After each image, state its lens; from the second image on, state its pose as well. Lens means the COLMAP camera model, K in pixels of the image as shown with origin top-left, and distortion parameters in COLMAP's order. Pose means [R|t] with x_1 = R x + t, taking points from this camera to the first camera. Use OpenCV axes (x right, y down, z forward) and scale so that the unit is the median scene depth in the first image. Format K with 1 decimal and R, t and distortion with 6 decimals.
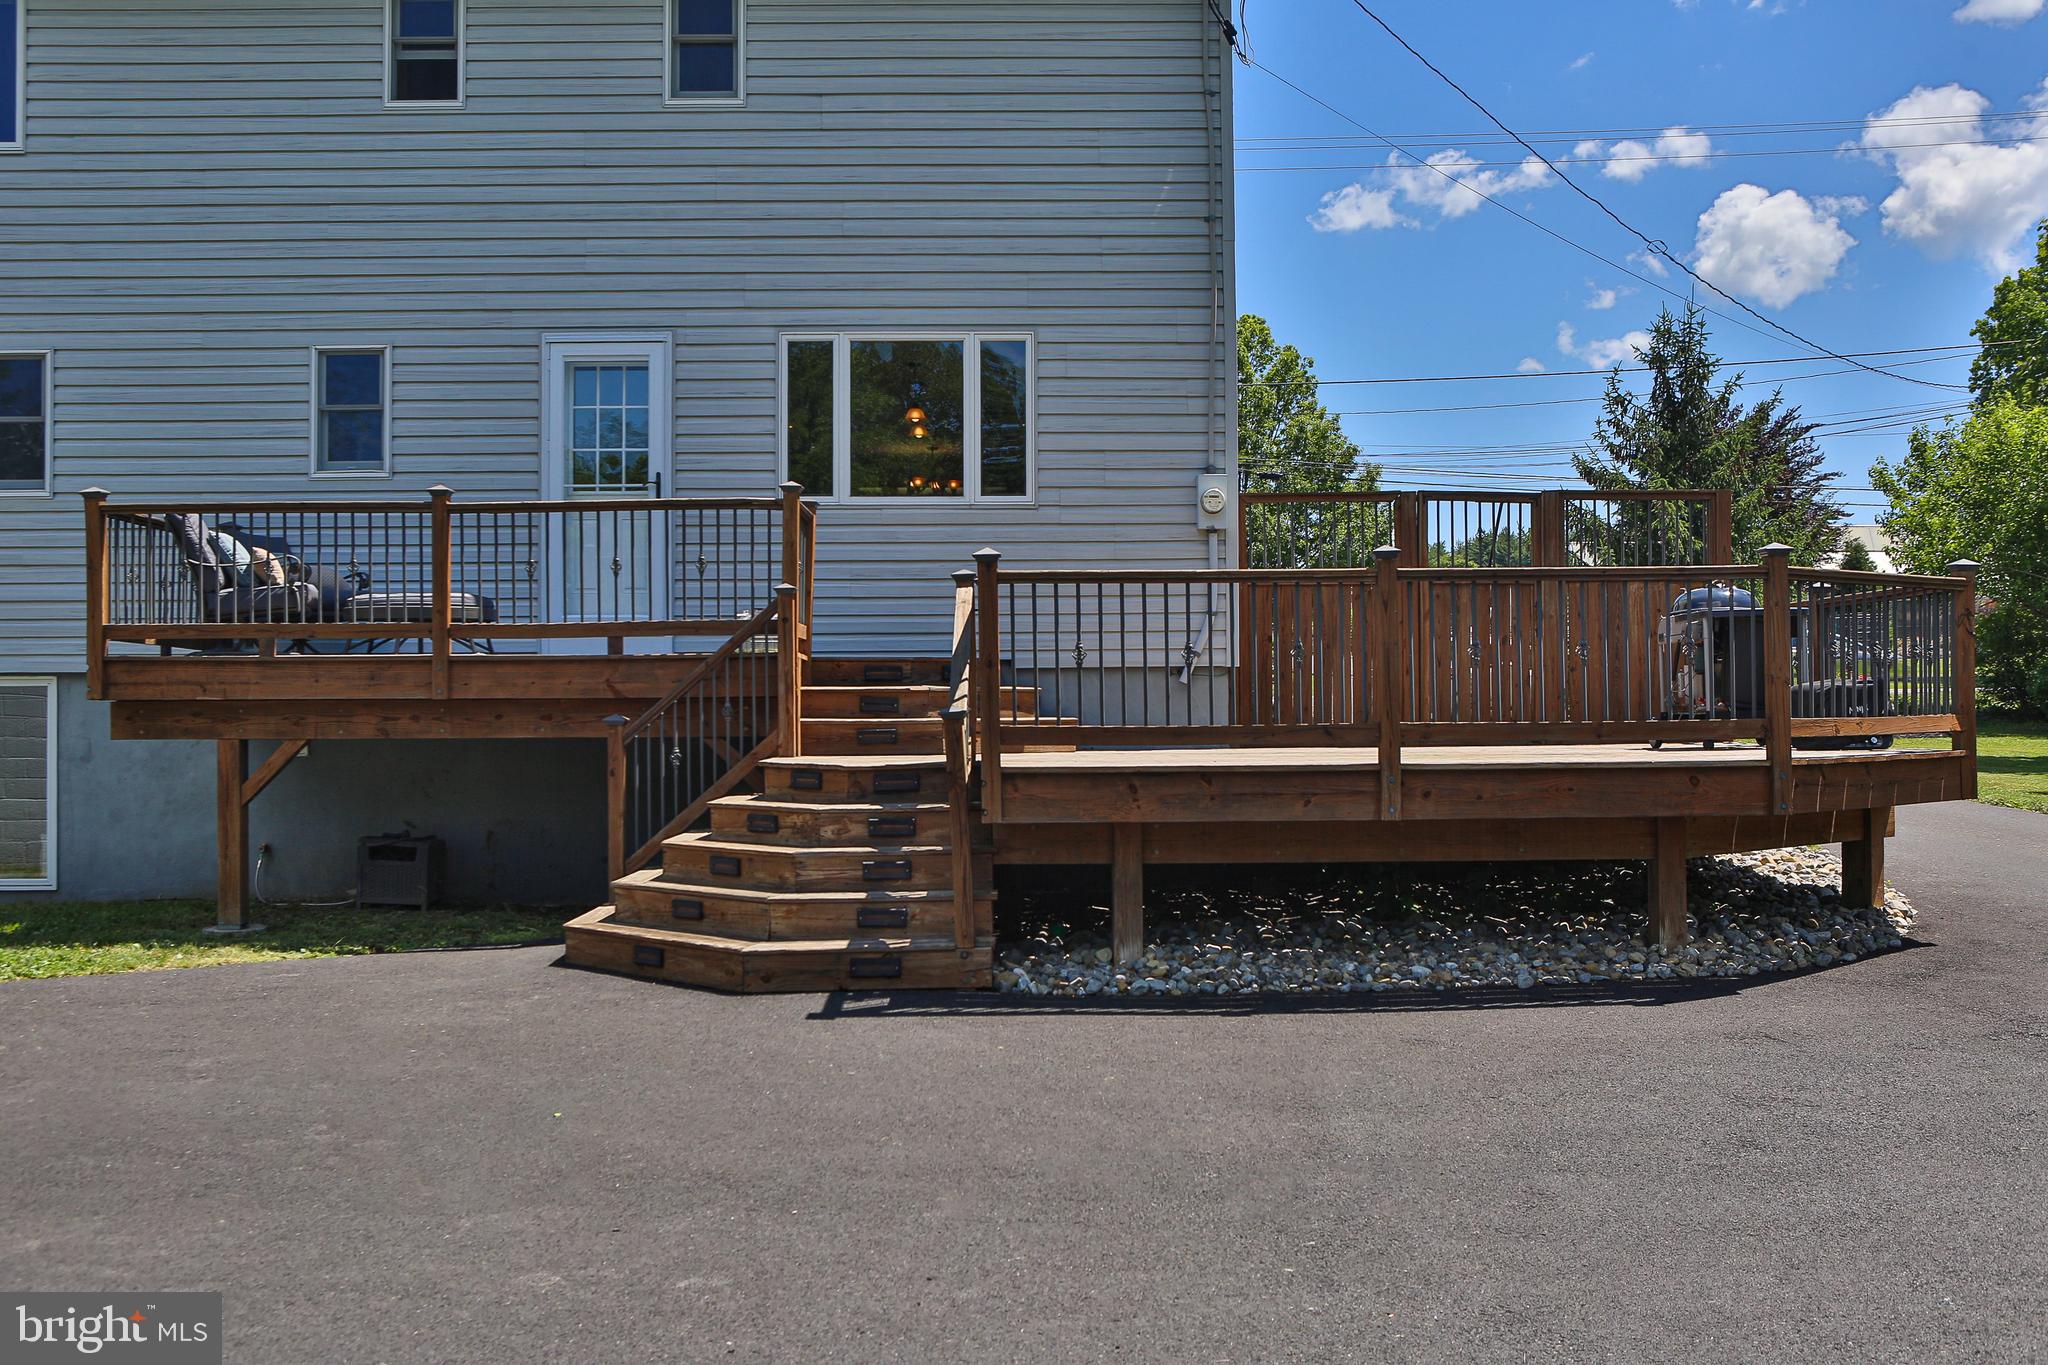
lens RADIAL K [[2018.1, 0, 1023.8], [0, 2018.1, 628.4], [0, 0, 1]] dist [-0.014770, -0.007644]
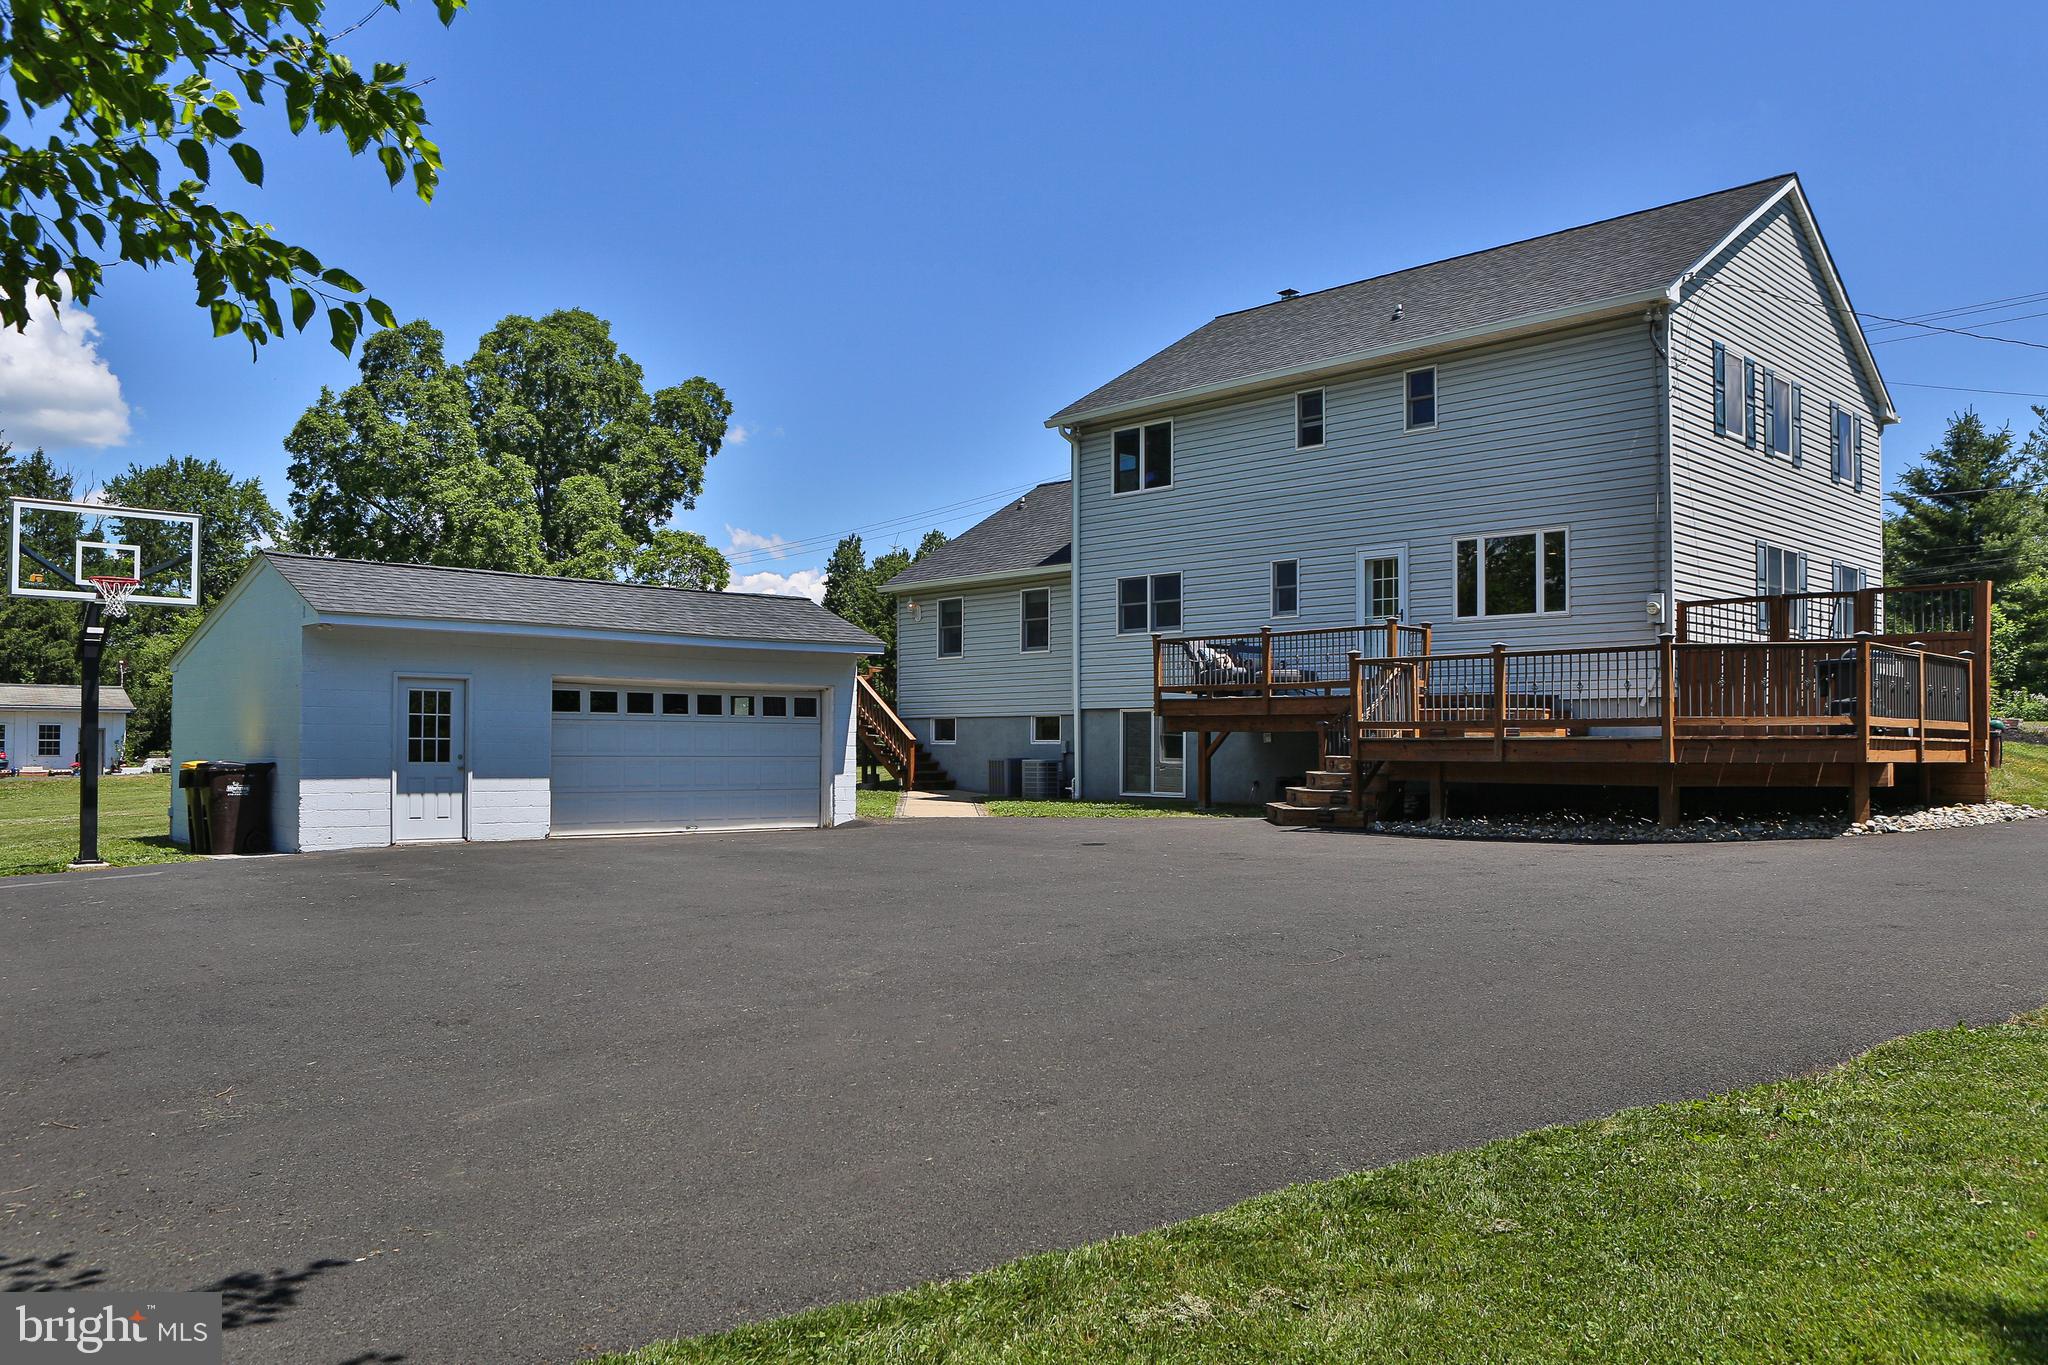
lens RADIAL K [[1486.4, 0, 1024.0], [0, 1486.4, 682.5], [0, 0, 1]] dist [-0.058412, 0.000824]
pose [[0.687007, -0.020214, -0.726370, 0.669002], [0.017718, 0.999782, -0.011065, 0.009419], [0.726435, -0.005268, 0.687215, -0.348187]]
